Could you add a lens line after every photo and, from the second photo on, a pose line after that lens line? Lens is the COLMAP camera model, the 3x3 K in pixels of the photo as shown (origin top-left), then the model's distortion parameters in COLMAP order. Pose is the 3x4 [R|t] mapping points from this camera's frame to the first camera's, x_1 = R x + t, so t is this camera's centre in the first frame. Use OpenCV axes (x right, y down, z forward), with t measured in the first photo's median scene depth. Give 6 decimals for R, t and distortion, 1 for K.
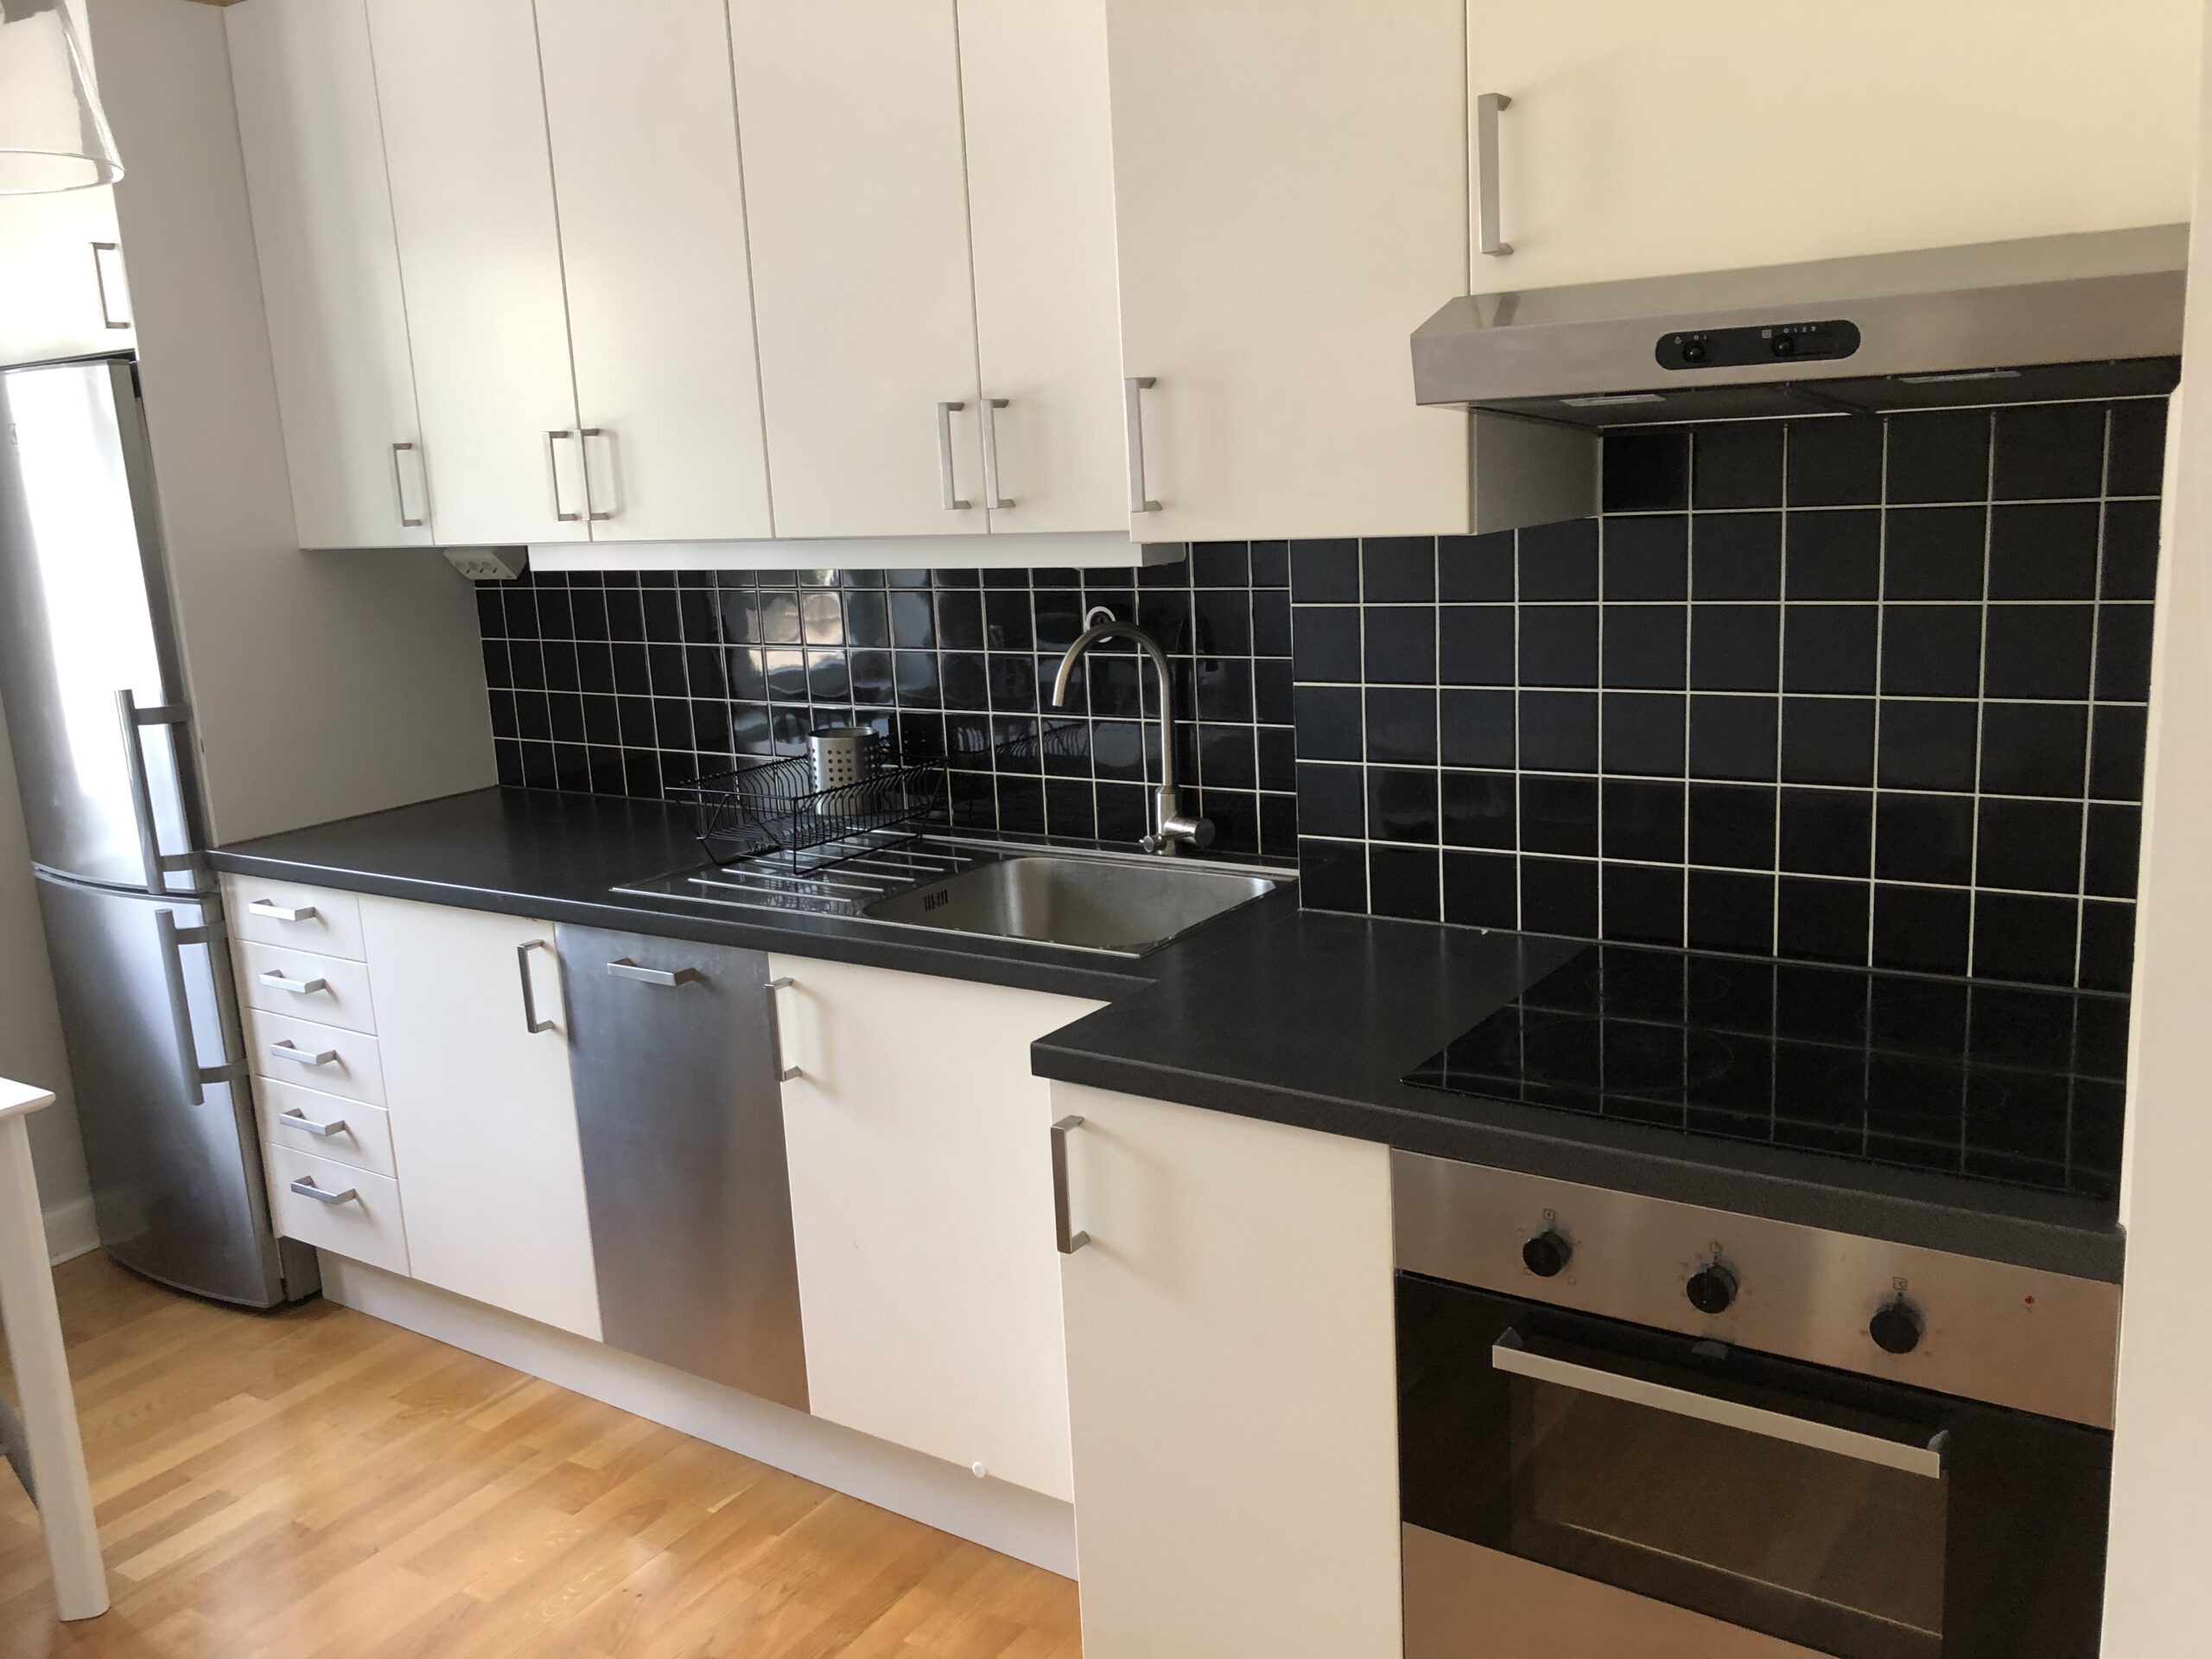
lens RADIAL K [[1834.3, 0, 1101.7], [0, 1834.3, 846.7], [0, 0, 1]] dist [0.044117, -0.008017]
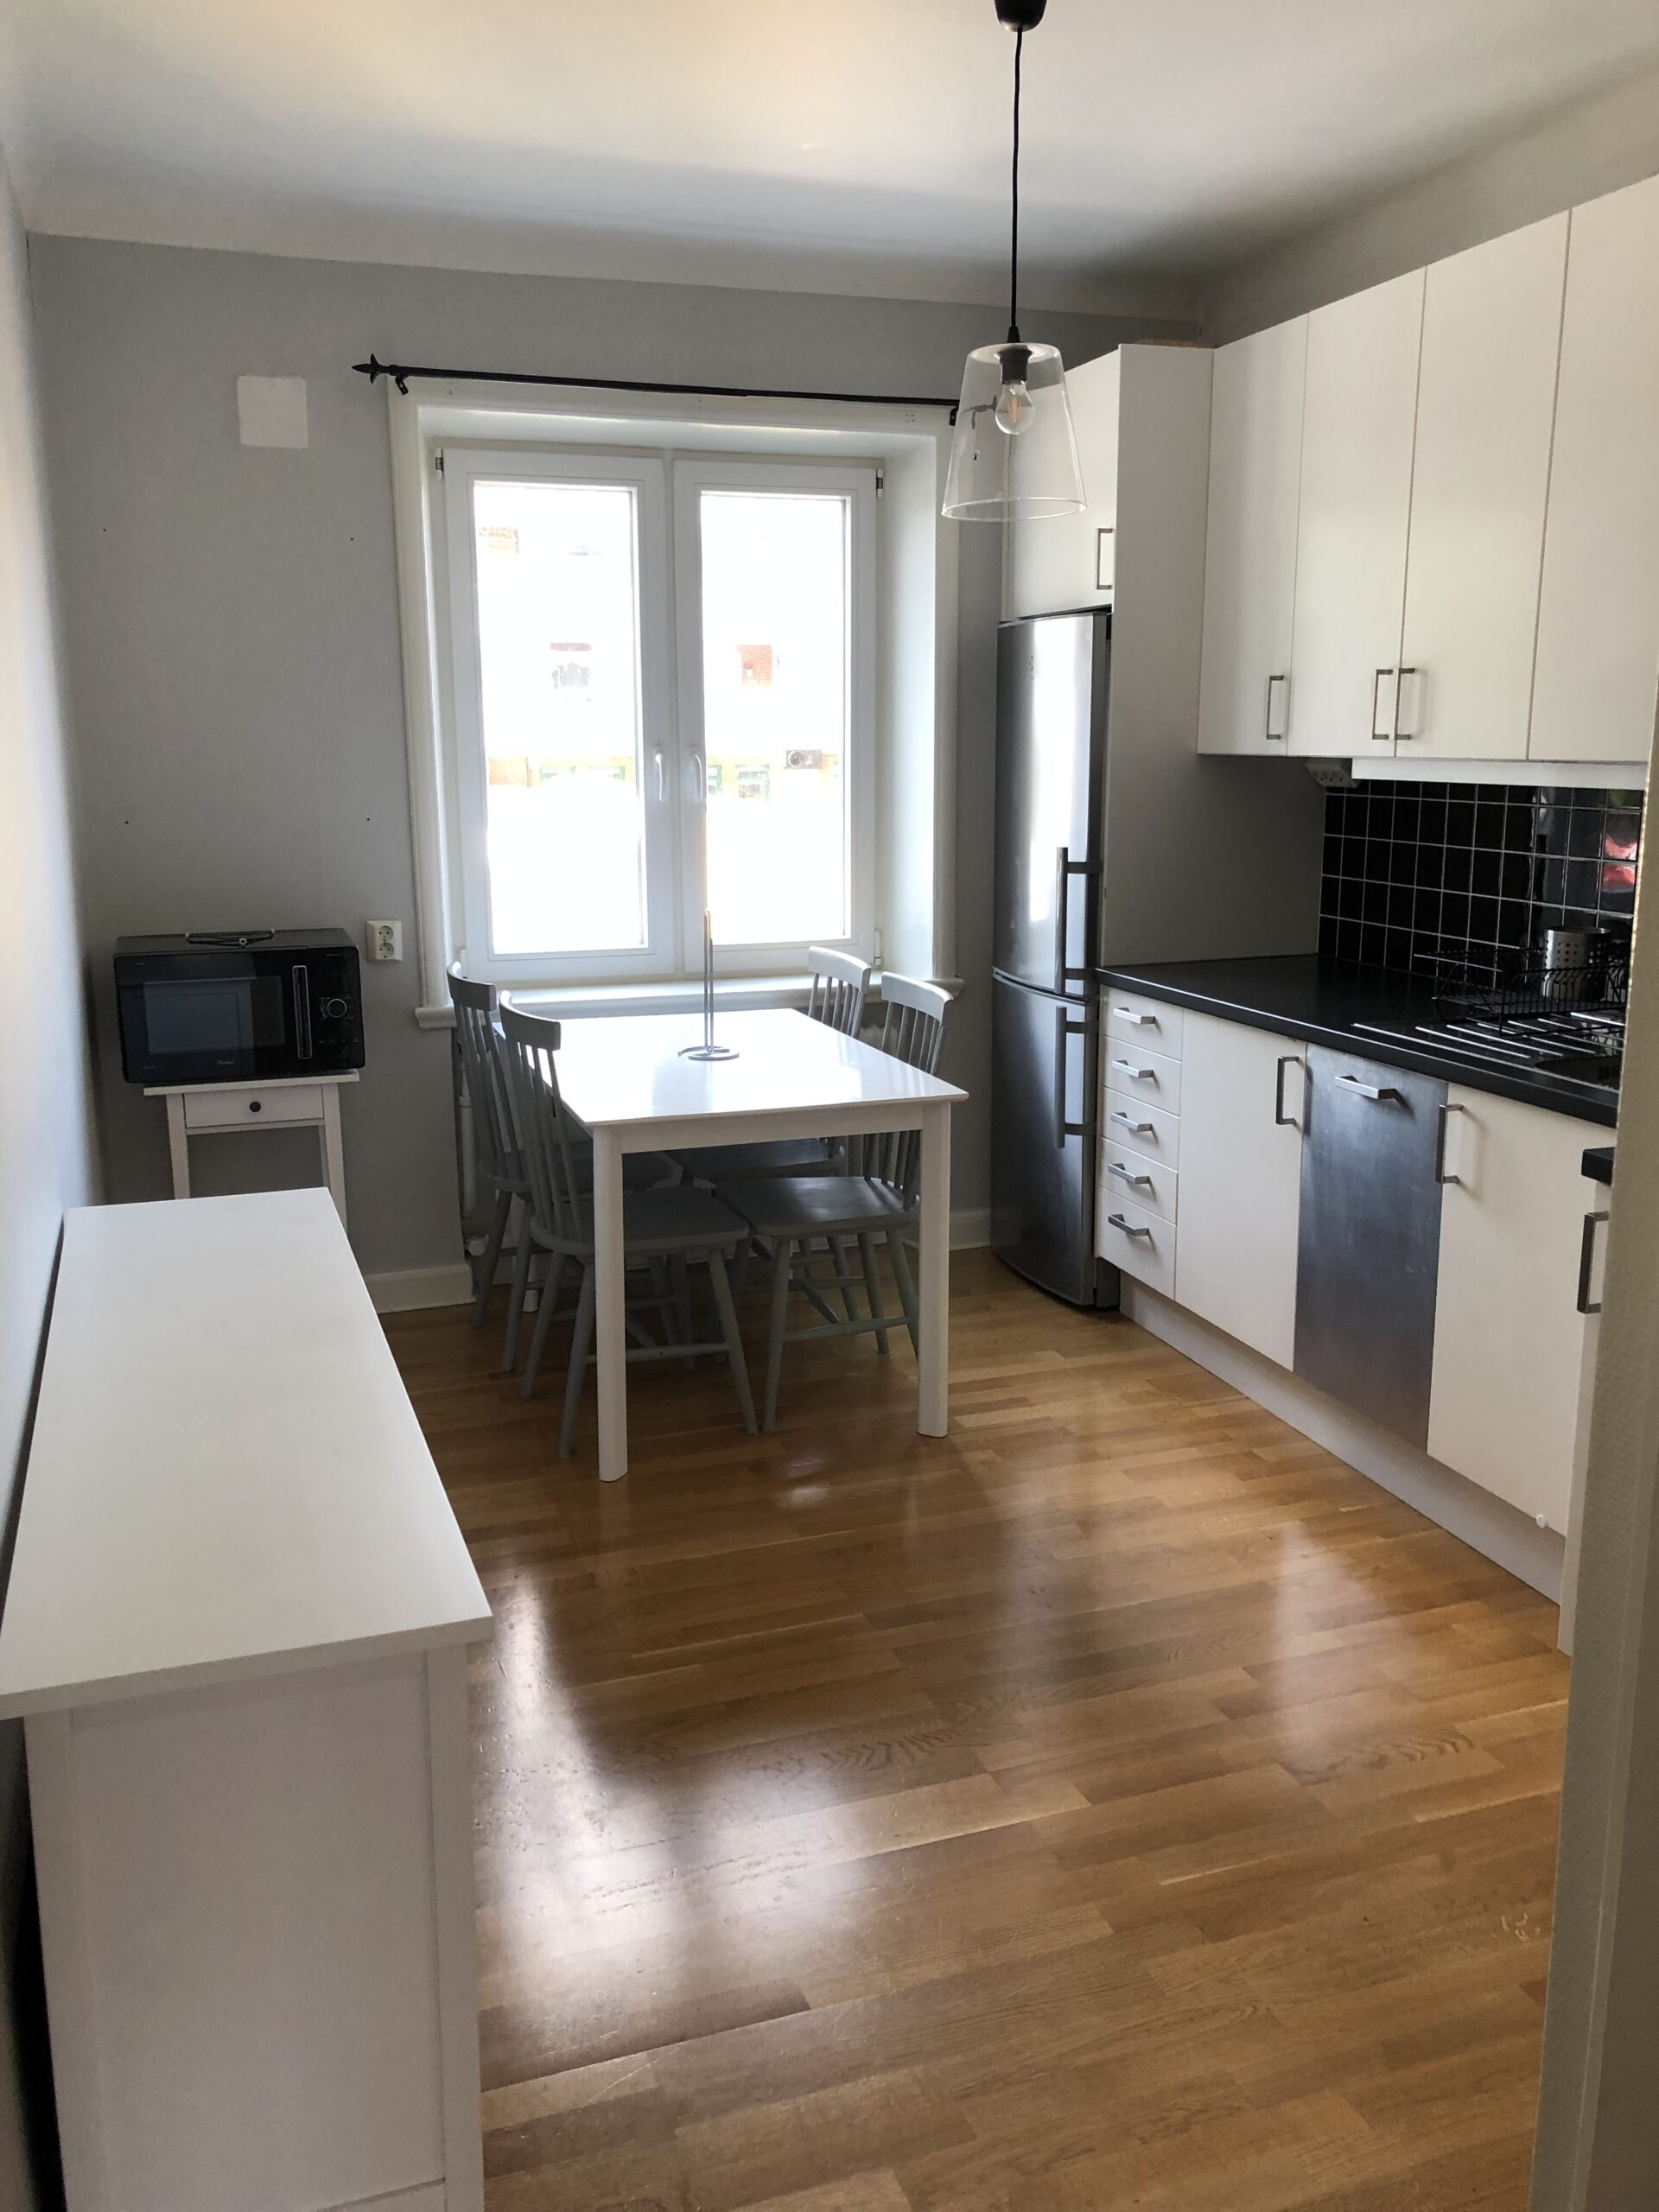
lens RADIAL K [[1834.0, 0, 829.5], [0, 1834.0, 1106.0], [0, 0, 1]] dist [-0.033028, -0.003028]
pose [[0.795913, 0.162430, -0.583215, 0.176226], [-0.153354, 0.986009, 0.065329, 0.046132], [0.585667, 0.037442, 0.809687, -0.221507]]
